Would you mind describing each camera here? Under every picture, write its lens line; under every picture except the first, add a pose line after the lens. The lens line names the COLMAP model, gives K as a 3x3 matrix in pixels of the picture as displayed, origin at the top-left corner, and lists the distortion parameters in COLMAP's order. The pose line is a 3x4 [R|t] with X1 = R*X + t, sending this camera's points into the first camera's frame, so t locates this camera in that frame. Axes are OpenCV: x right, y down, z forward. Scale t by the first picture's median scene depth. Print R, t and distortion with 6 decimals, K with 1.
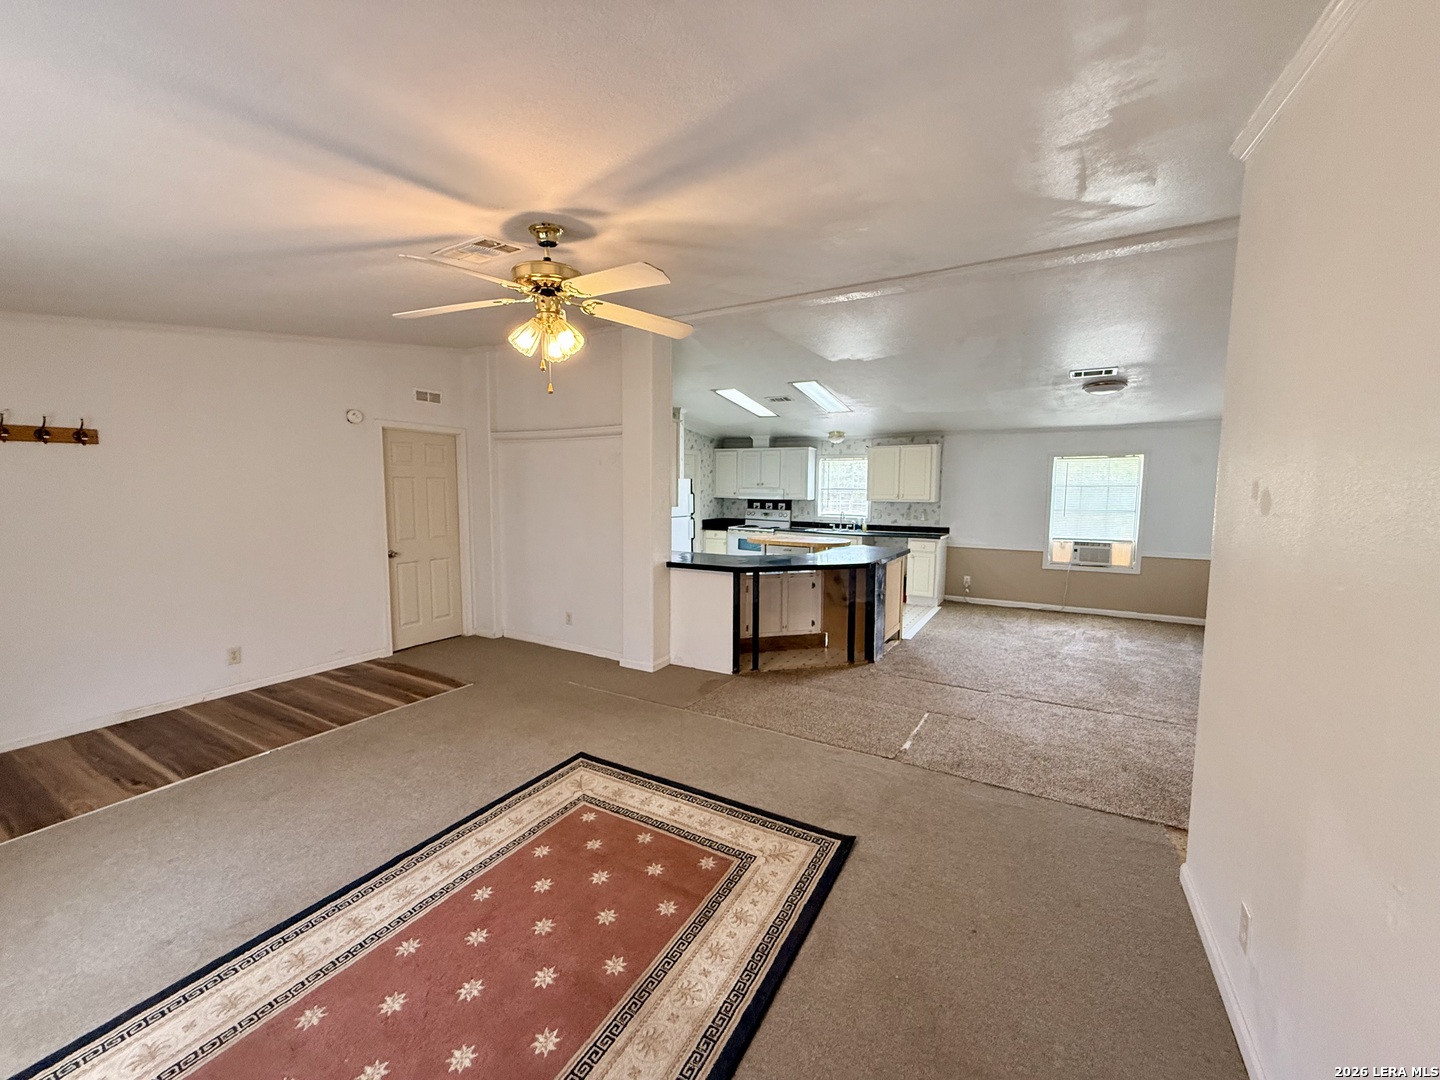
lens RADIAL K [[577.6, 0, 715.5], [0, 577.6, 546.4], [0, 0, 1]] dist [-0.002397, 0.000504]
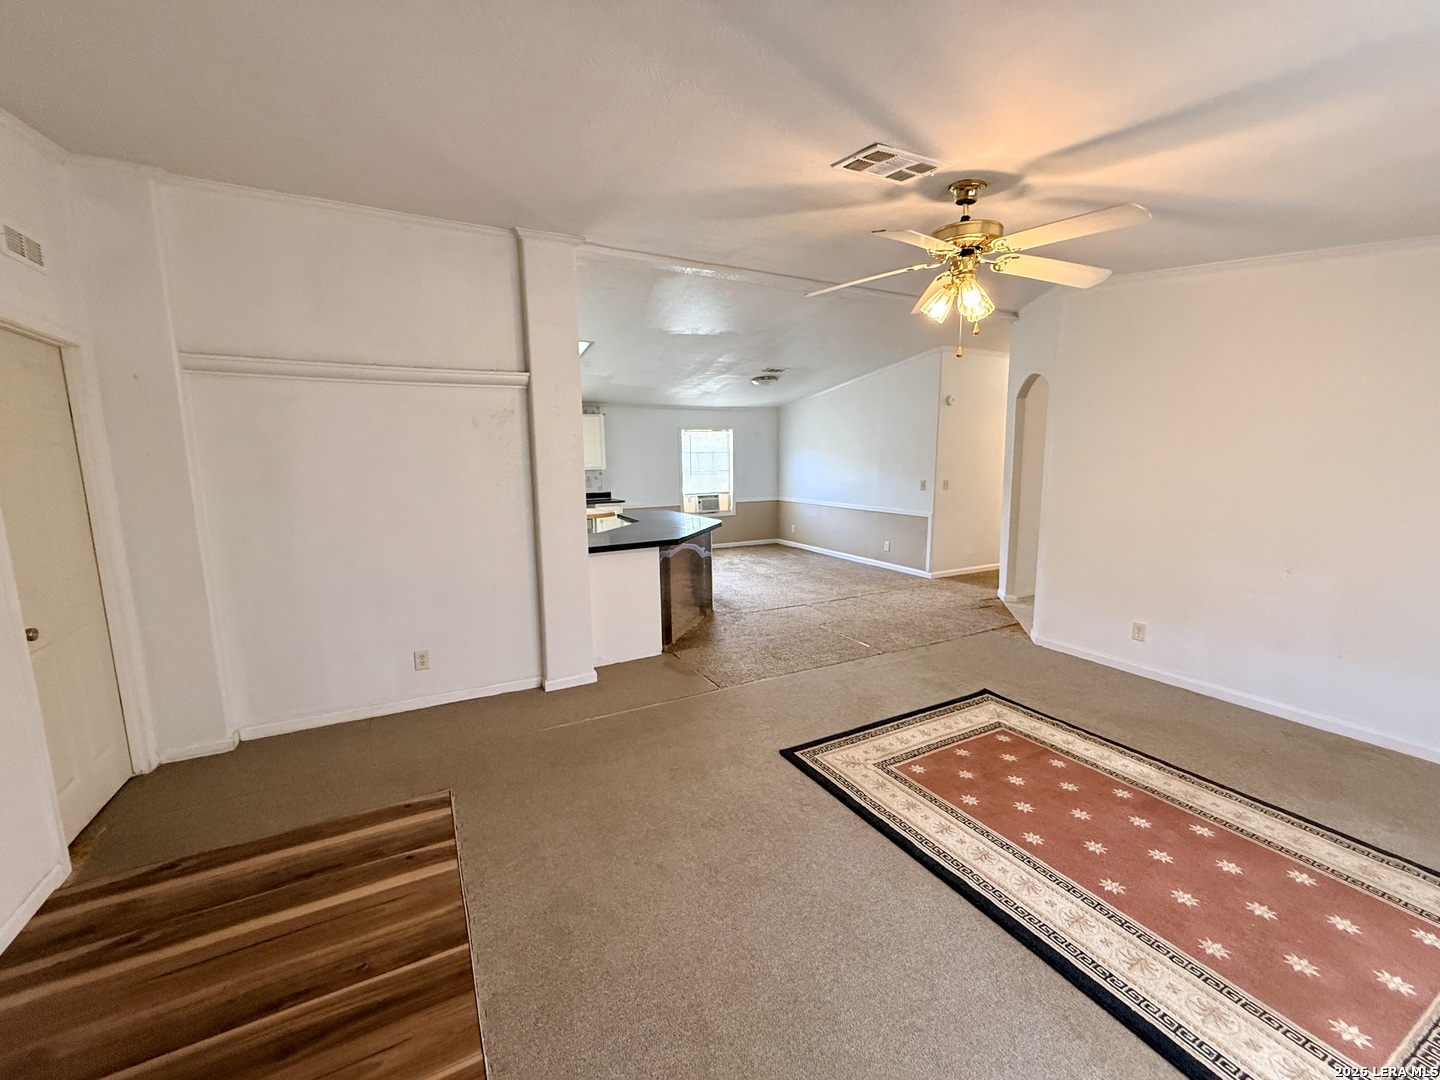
lens RADIAL K [[577.6, 0, 715.5], [0, 577.6, 546.4], [0, 0, 1]] dist [-0.002397, 0.000504]
pose [[0.528651, -0.144813, 0.836396, -1.157451], [0.103772, 0.988975, 0.105641, -0.072585], [-0.842473, 0.030947, 0.537850, 0.694113]]
